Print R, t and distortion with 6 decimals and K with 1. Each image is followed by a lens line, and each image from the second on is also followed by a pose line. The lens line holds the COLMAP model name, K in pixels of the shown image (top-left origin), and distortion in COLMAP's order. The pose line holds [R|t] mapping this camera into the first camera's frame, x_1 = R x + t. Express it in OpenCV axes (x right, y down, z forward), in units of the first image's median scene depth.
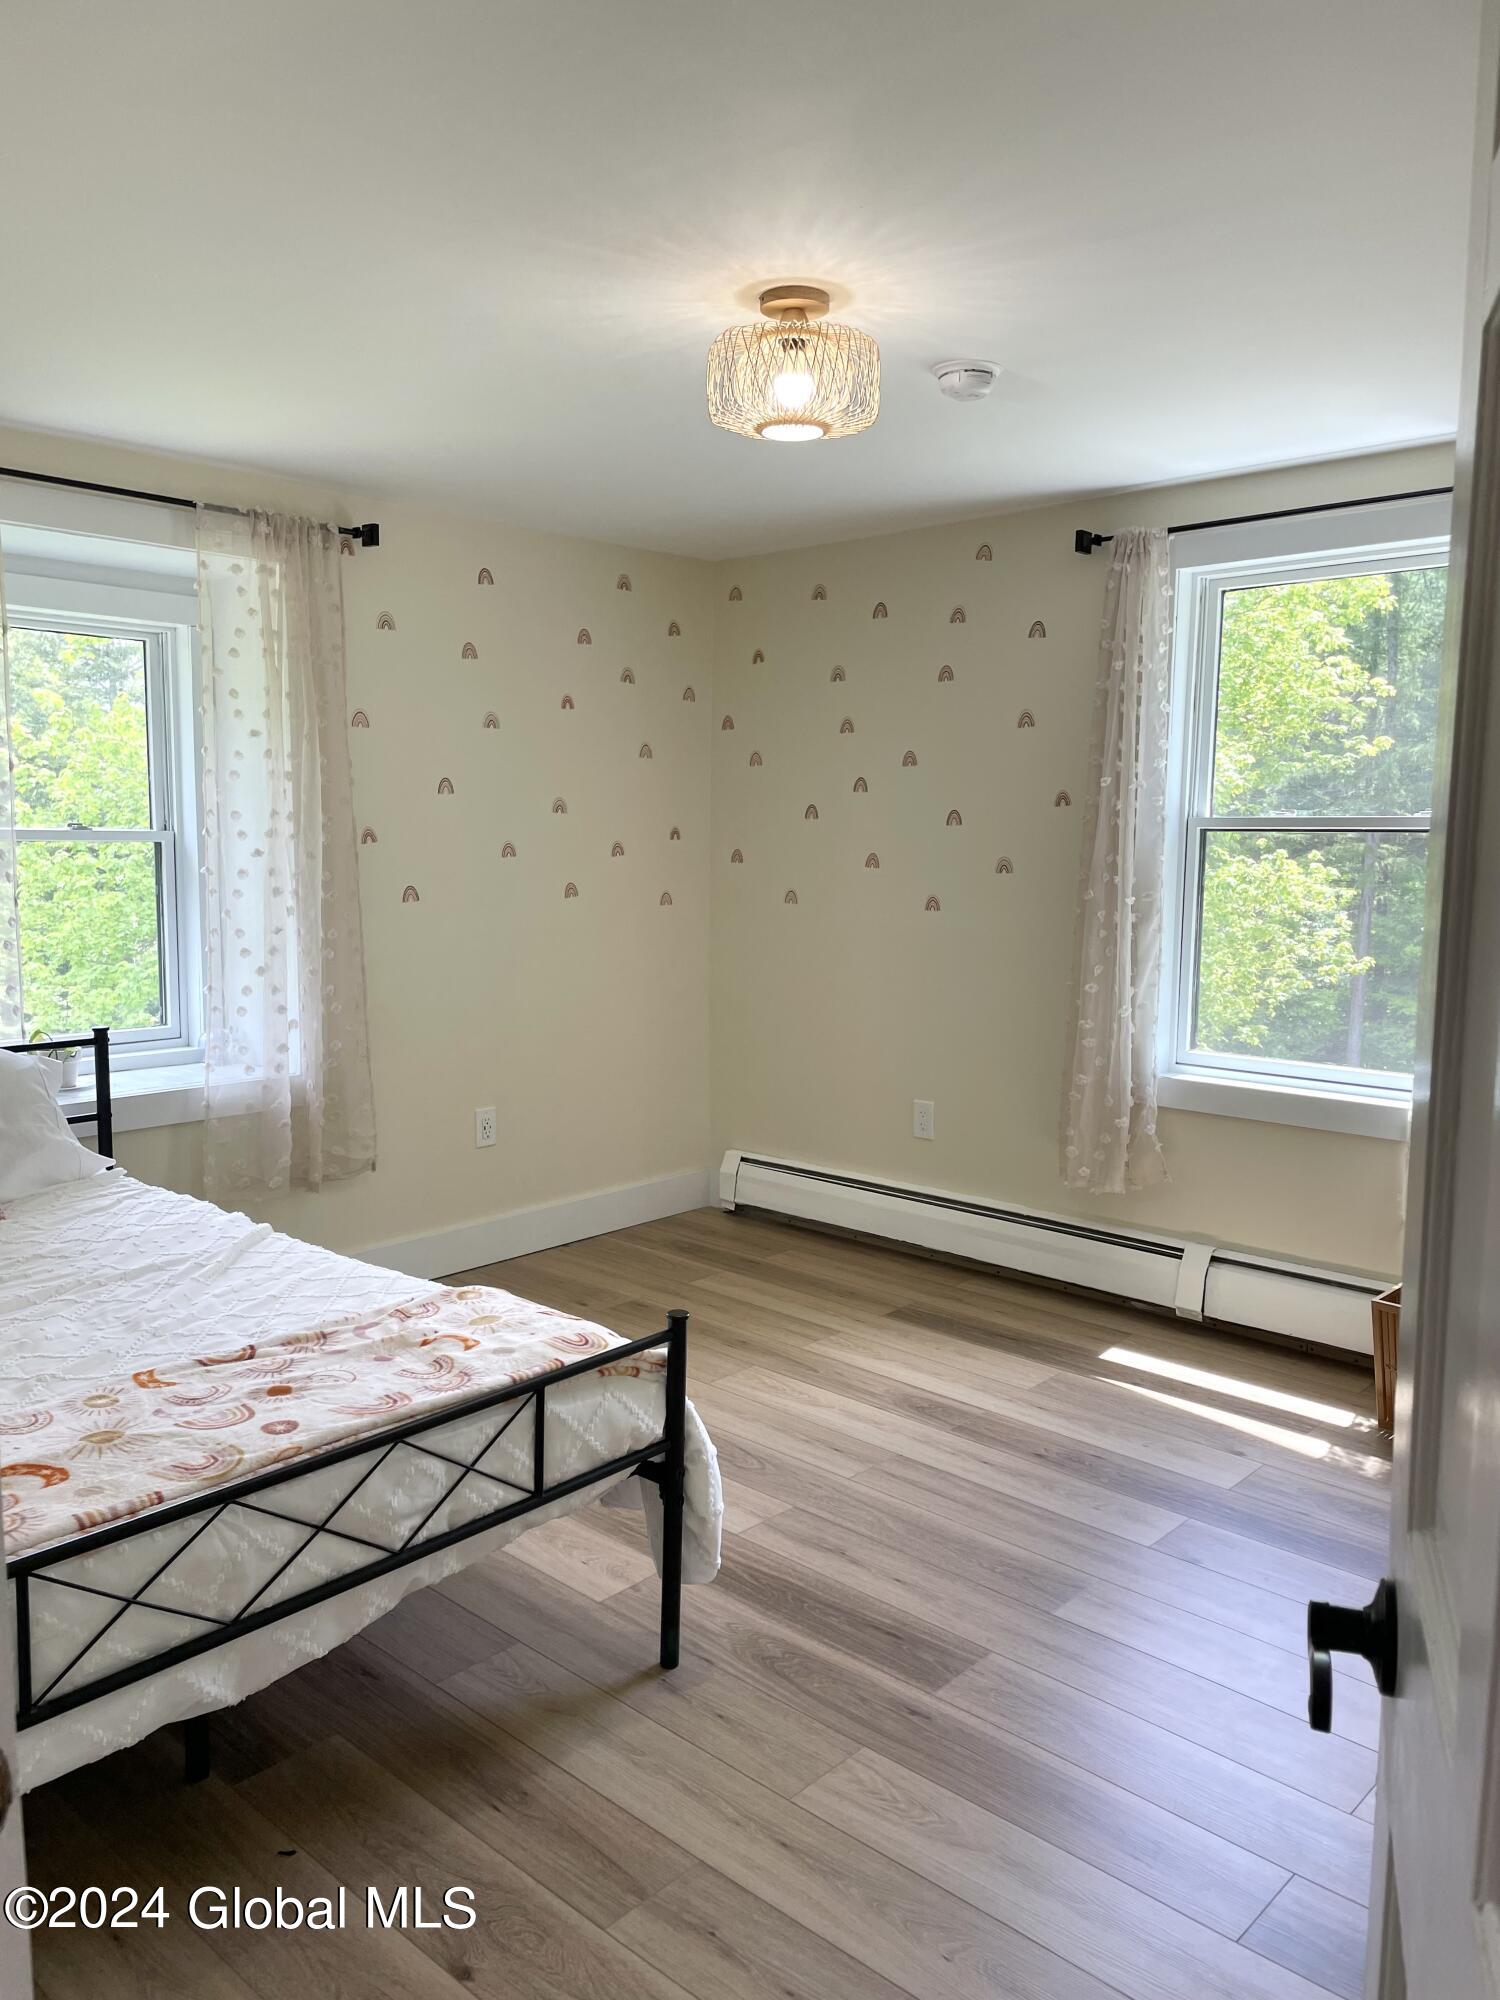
lens RADIAL K [[1512.2, 0, 757.3], [0, 1512.2, 1005.6], [0, 0, 1]] dist [0.089986, -0.113976]
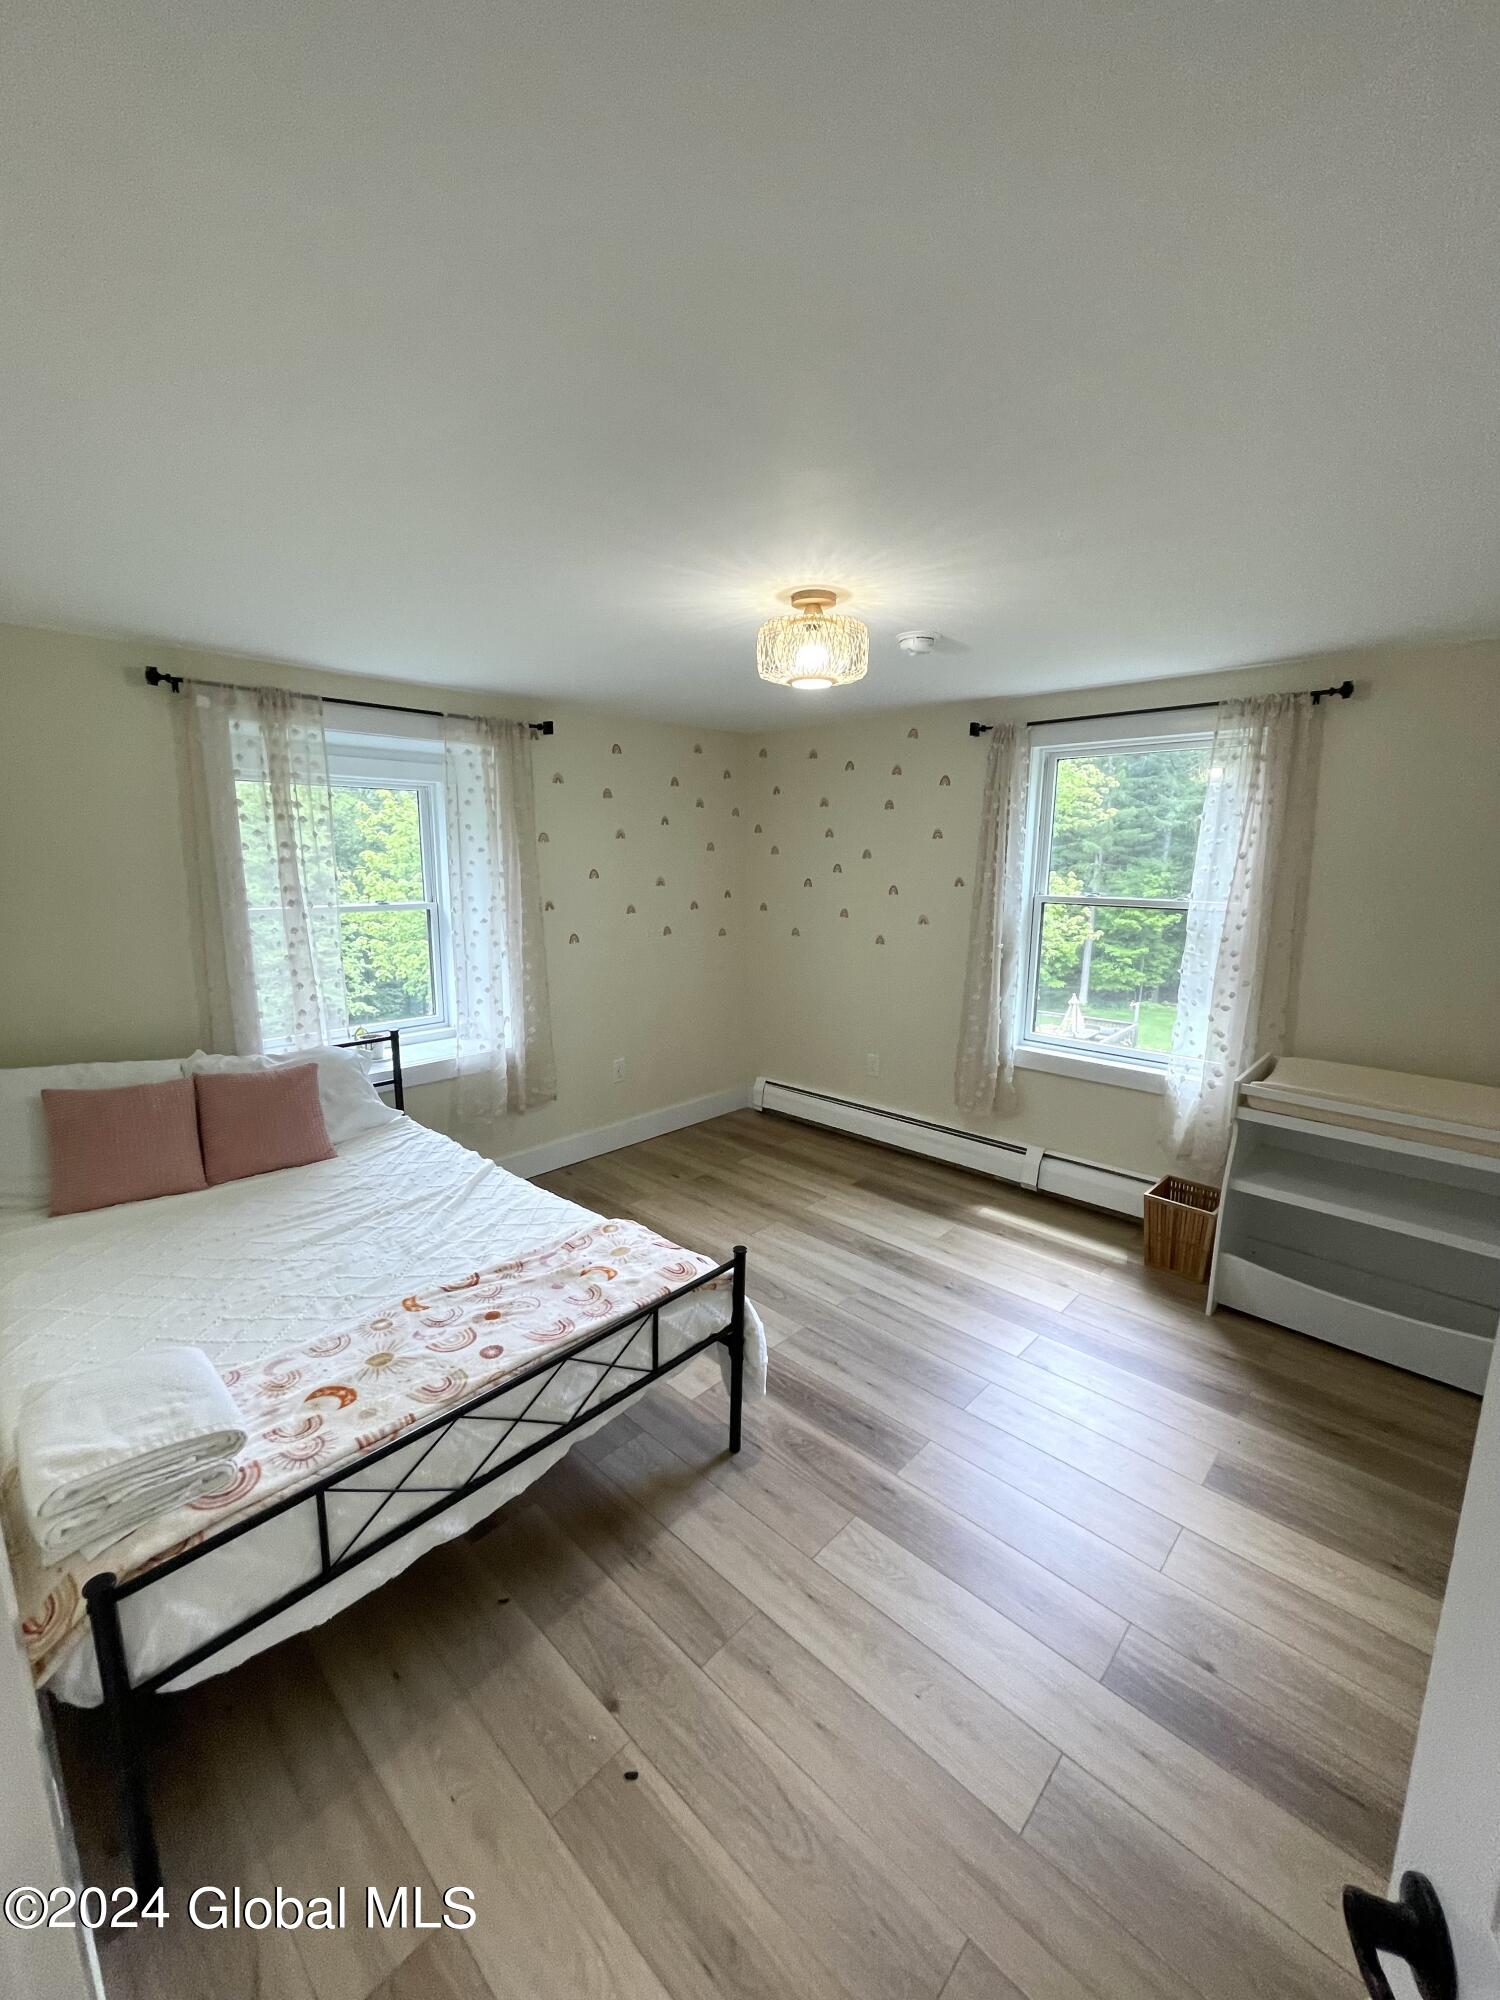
lens RADIAL K [[809.9, 0, 751.8], [0, 809.9, 999.4], [0, 0, 1]] dist [0.001385, -0.000284]
pose [[0.999886, 0.000688, -0.015084, -0.018324], [0.000293, 0.997889, 0.064937, -0.077547], [0.015097, -0.064934, 0.997775, 0.110825]]
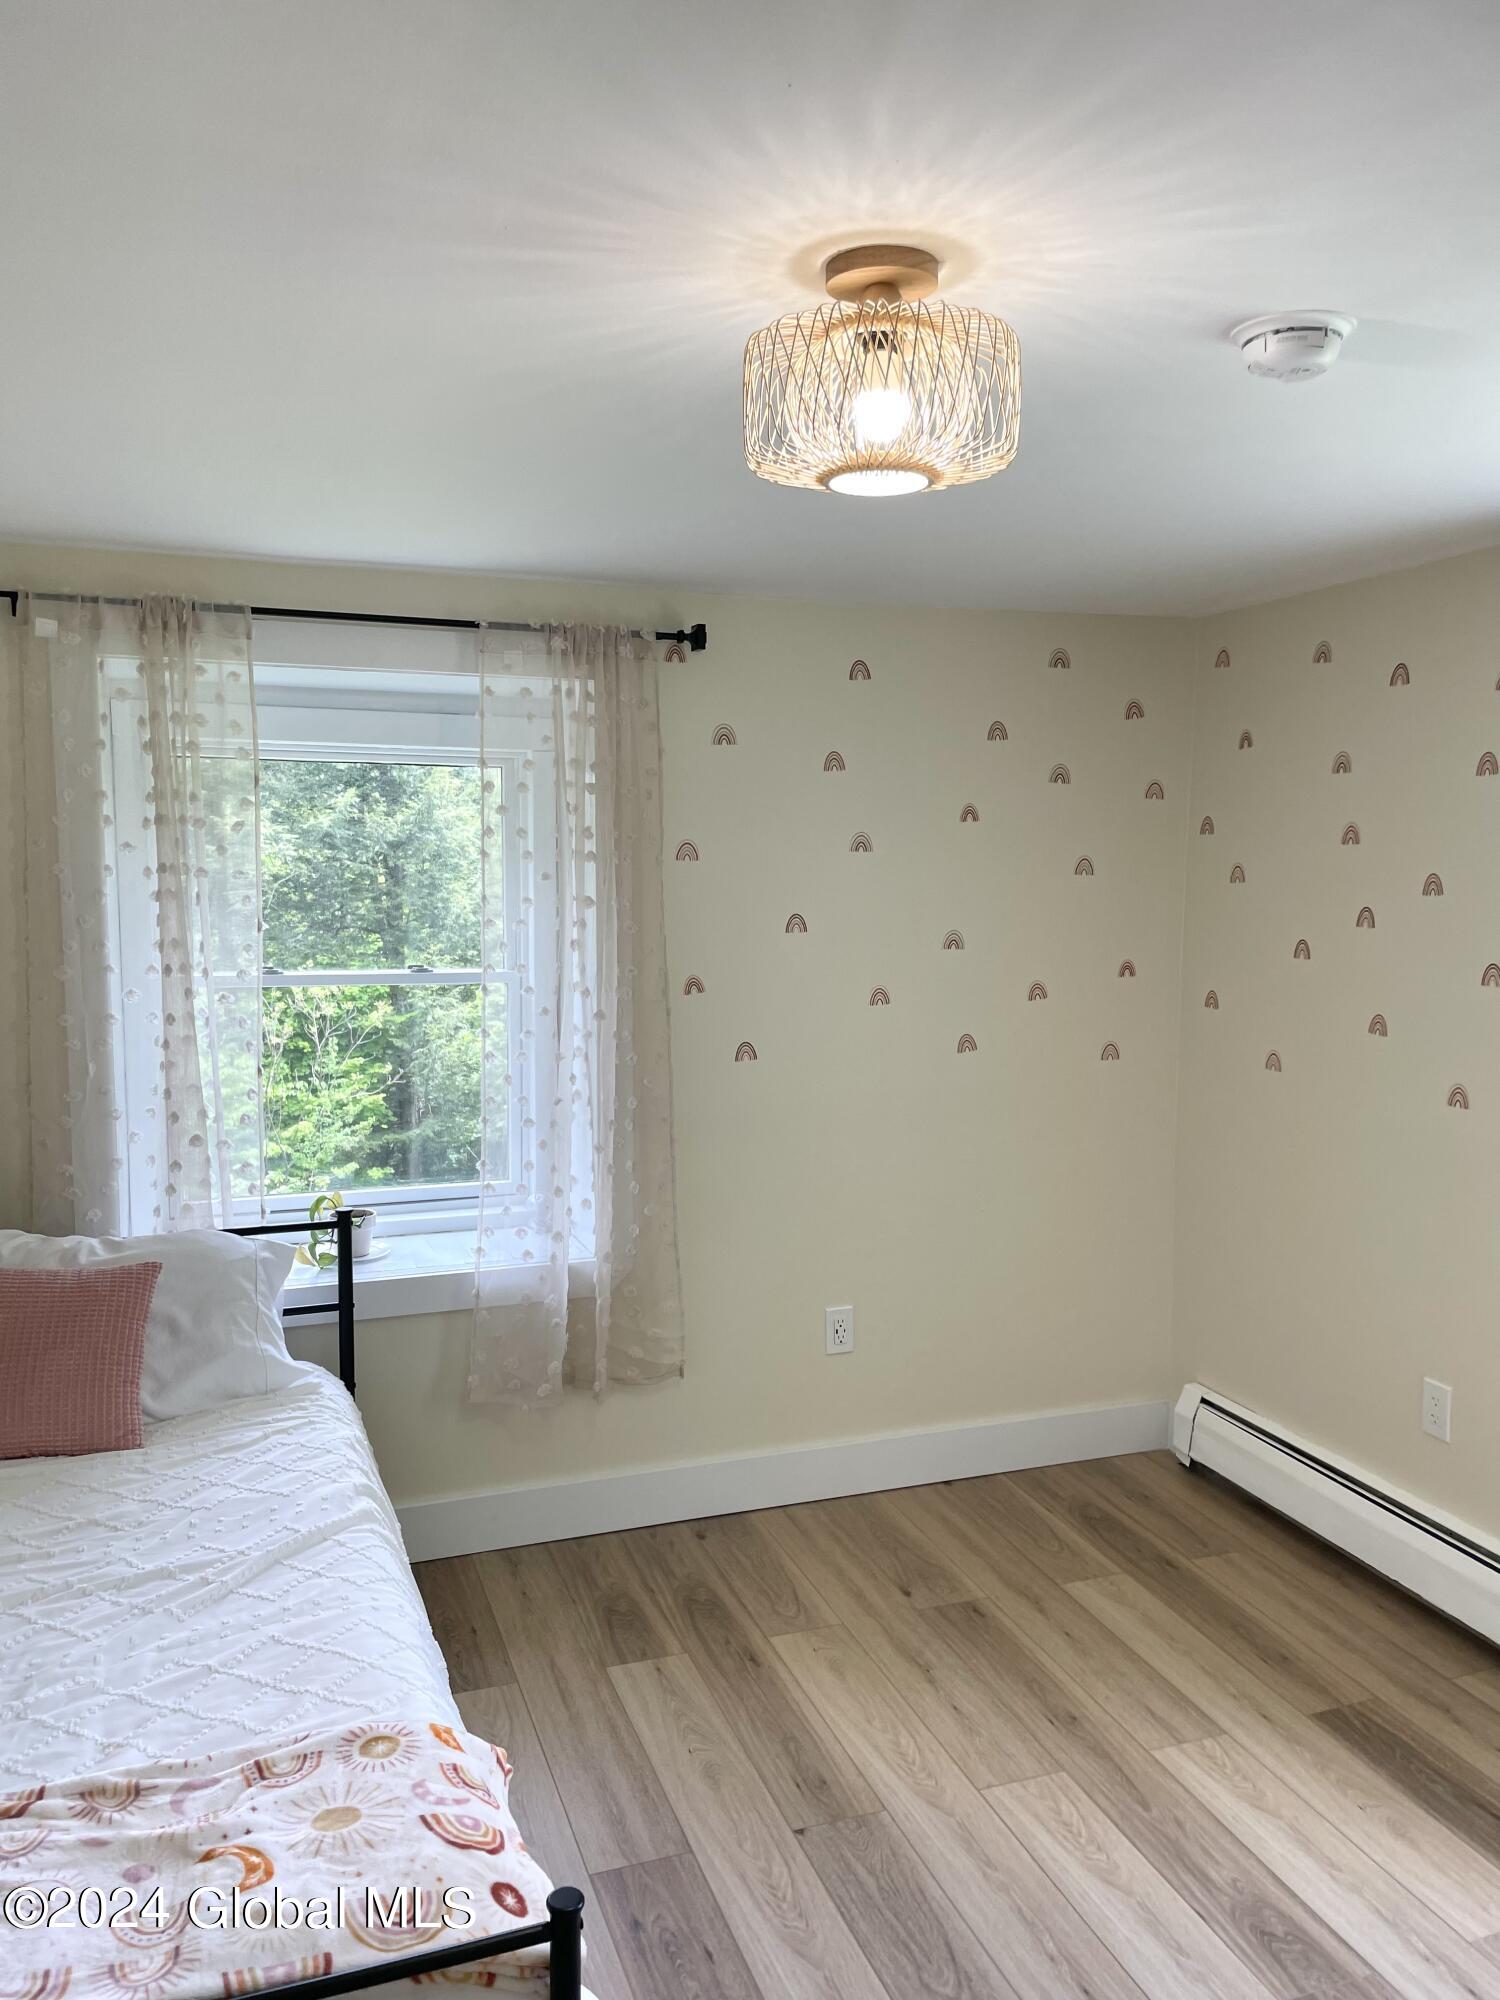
lens RADIAL K [[1512.2, 0, 752.3], [0, 1512.2, 1009.6], [0, 0, 1]] dist [0.089986, -0.113976]
pose [[0.884244, 0.043278, -0.465016, 0.199152], [-0.052271, 0.998612, -0.006456, -0.110470], [0.464091, 0.030016, 0.885279, 0.310049]]
